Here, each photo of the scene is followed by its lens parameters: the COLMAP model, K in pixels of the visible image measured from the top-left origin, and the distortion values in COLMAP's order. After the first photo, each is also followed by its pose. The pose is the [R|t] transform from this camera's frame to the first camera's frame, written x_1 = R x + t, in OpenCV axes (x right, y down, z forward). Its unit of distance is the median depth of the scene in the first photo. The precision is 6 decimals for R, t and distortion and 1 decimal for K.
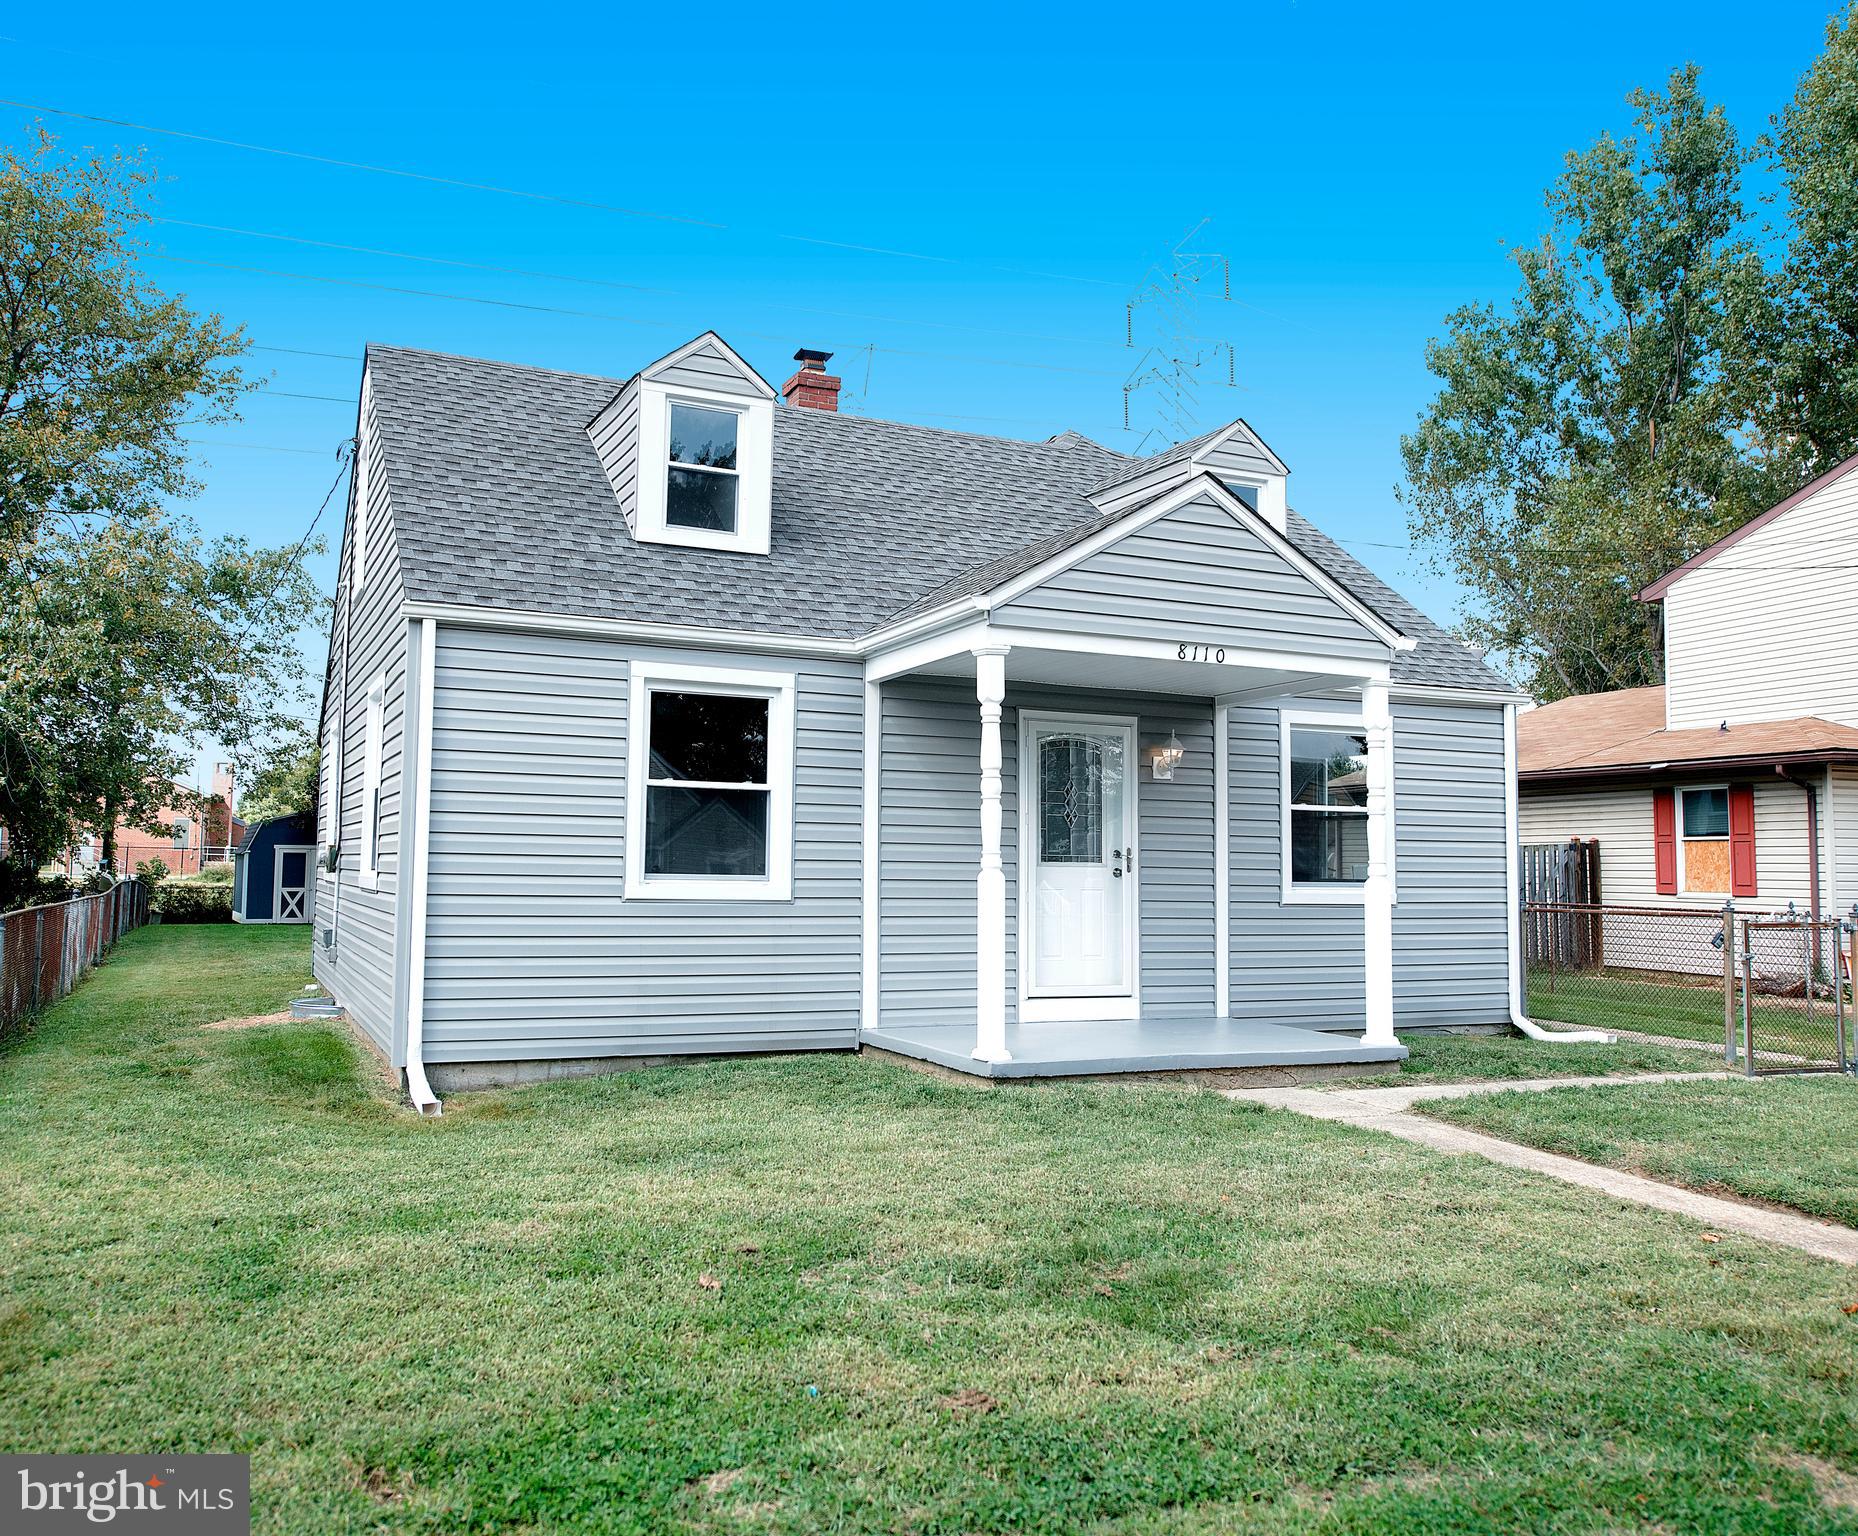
lens RADIAL K [[1568.1, 0, 926.3], [0, 1568.1, 760.0], [0, 0, 1]] dist [-0.020530, -0.001979]
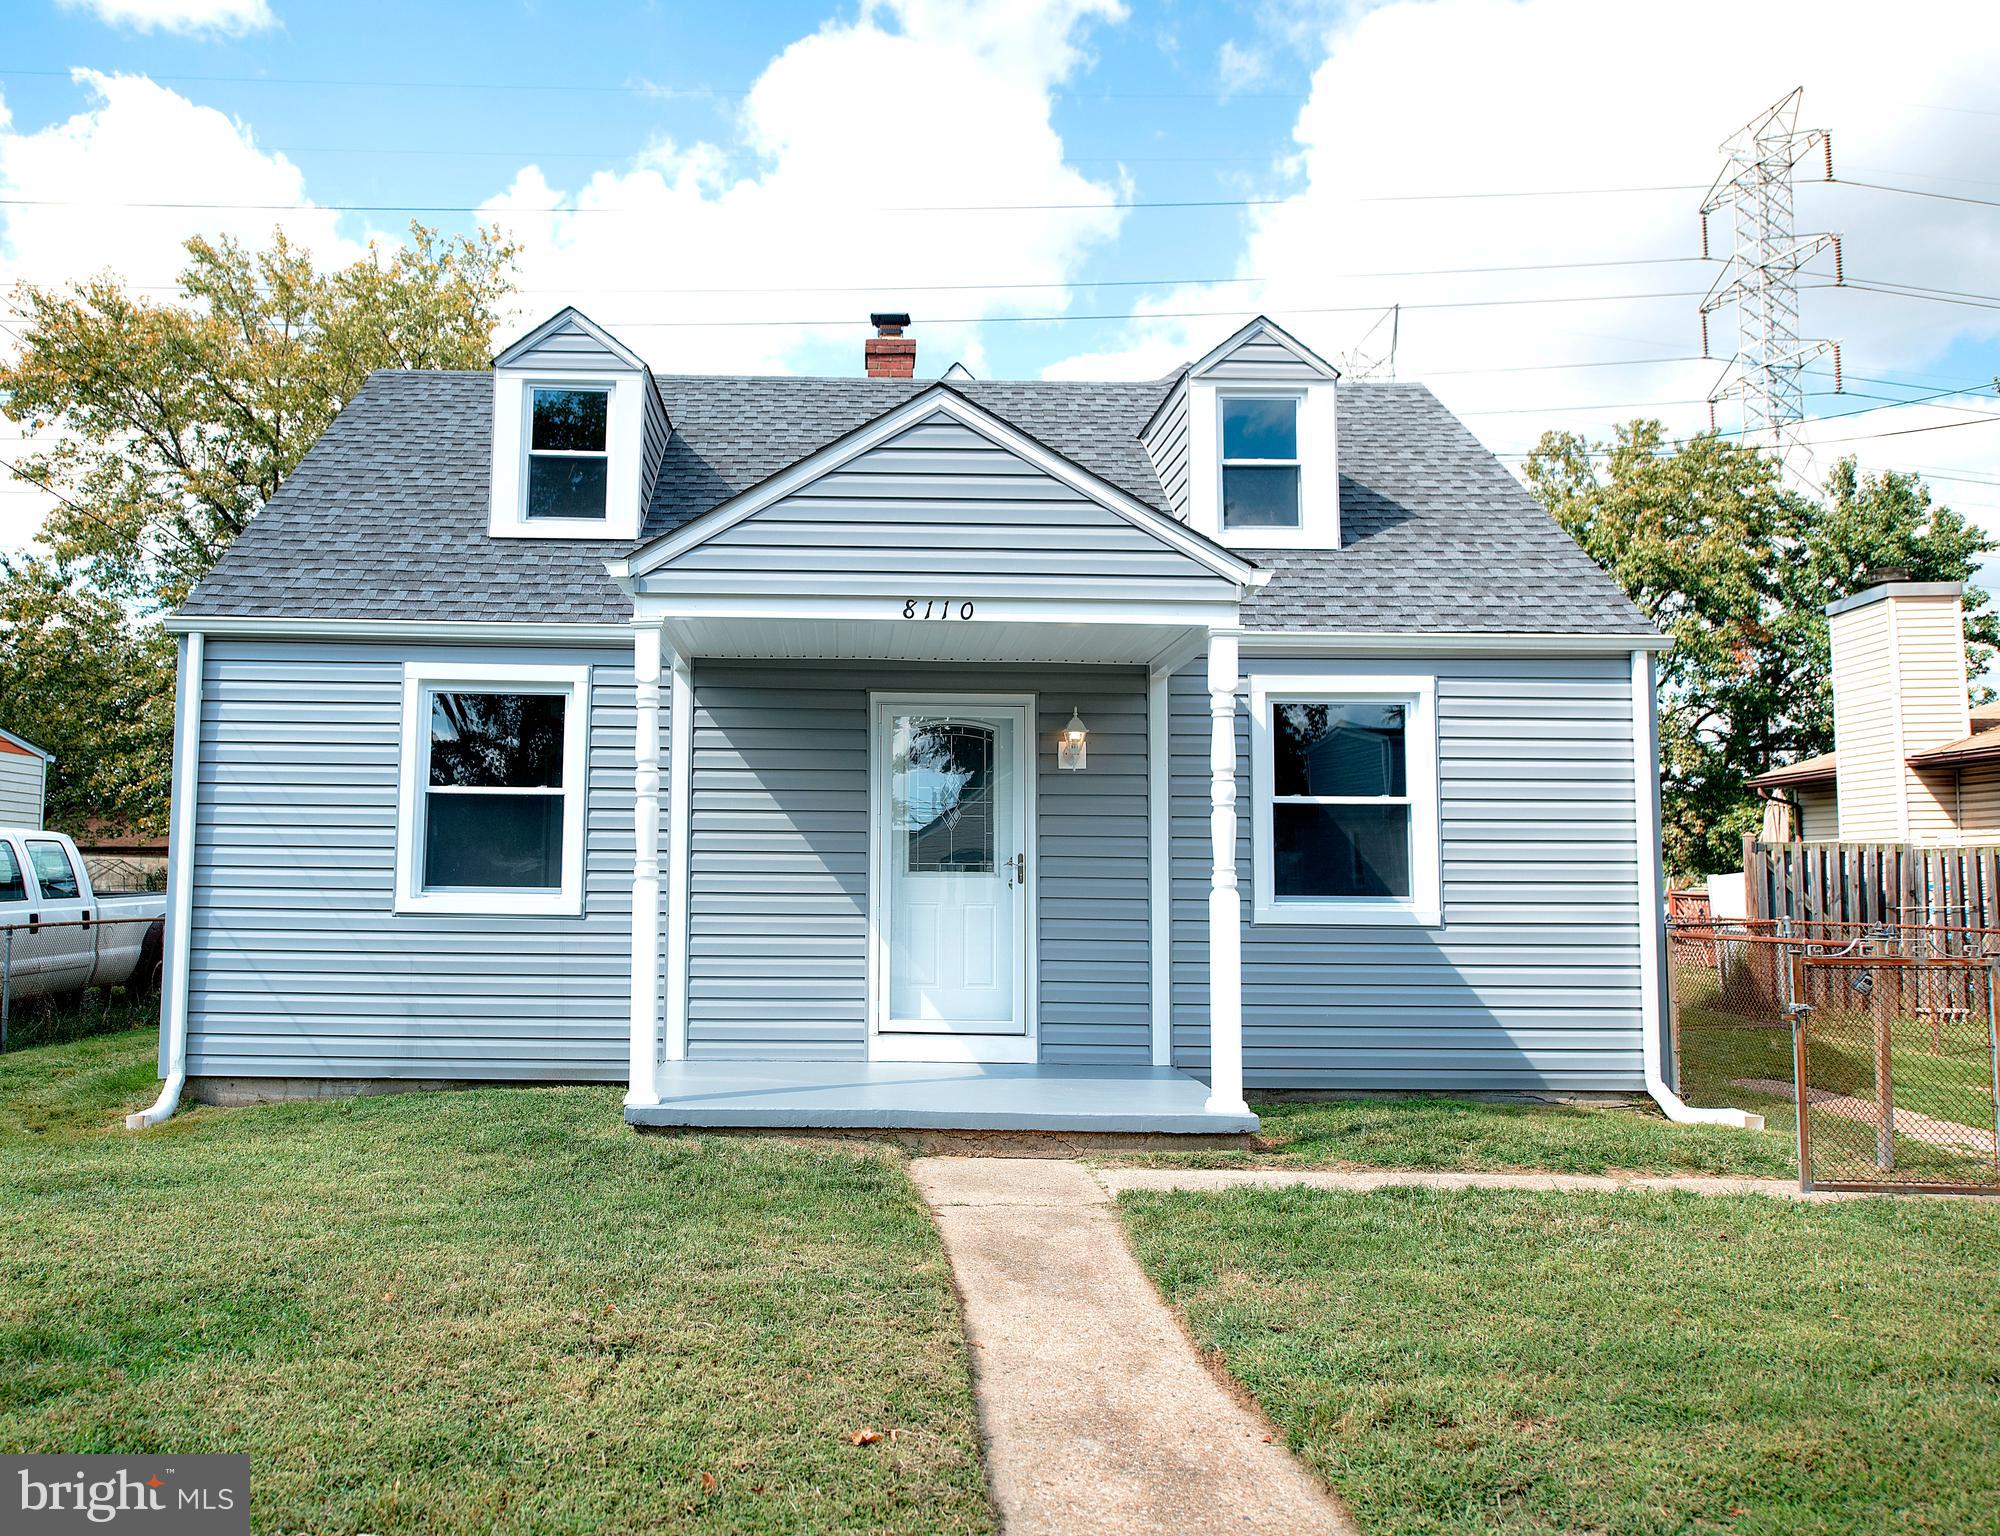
lens RADIAL K [[1607.0, 0, 917.5], [0, 1607.0, 757.3], [0, 0, 1]] dist [0.002090, -0.005913]
pose [[0.908703, -0.036510, -0.415845, 0.437978], [0.031236, 0.999322, -0.019481, 0.020301], [0.416274, 0.004714, 0.909227, 0.211750]]
